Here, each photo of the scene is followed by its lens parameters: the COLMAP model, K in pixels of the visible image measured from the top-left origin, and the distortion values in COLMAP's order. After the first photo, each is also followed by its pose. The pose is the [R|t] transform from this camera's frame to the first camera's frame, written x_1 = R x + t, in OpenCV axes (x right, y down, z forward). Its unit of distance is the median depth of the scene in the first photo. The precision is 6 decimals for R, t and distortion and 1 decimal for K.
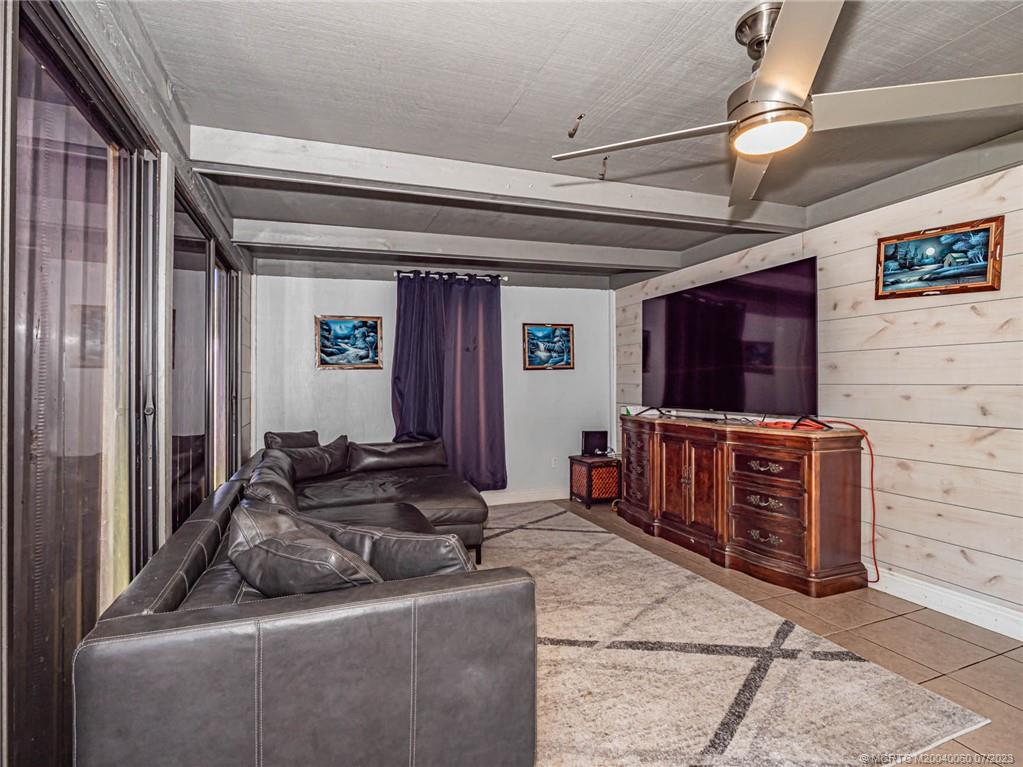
lens RADIAL K [[500.9, 0, 508.2], [0, 500.9, 377.3], [0, 0, 1]] dist [-0.015561, -0.001419]
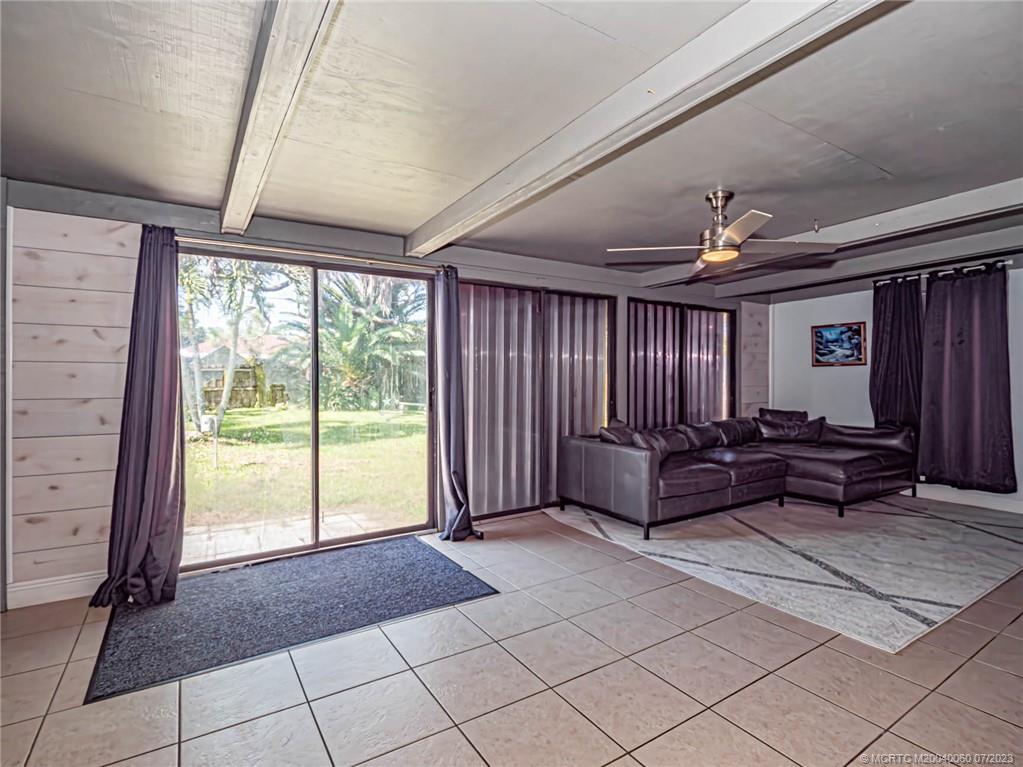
lens RADIAL K [[500.9, 0, 508.2], [0, 500.9, 377.3], [0, 0, 1]] dist [-0.015561, -0.001419]
pose [[0.193593, 0.005567, -0.981066, 0.771043], [0.003282, 0.999975, 0.006322, 0.001980], [0.981077, -0.004444, 0.193569, -0.066969]]
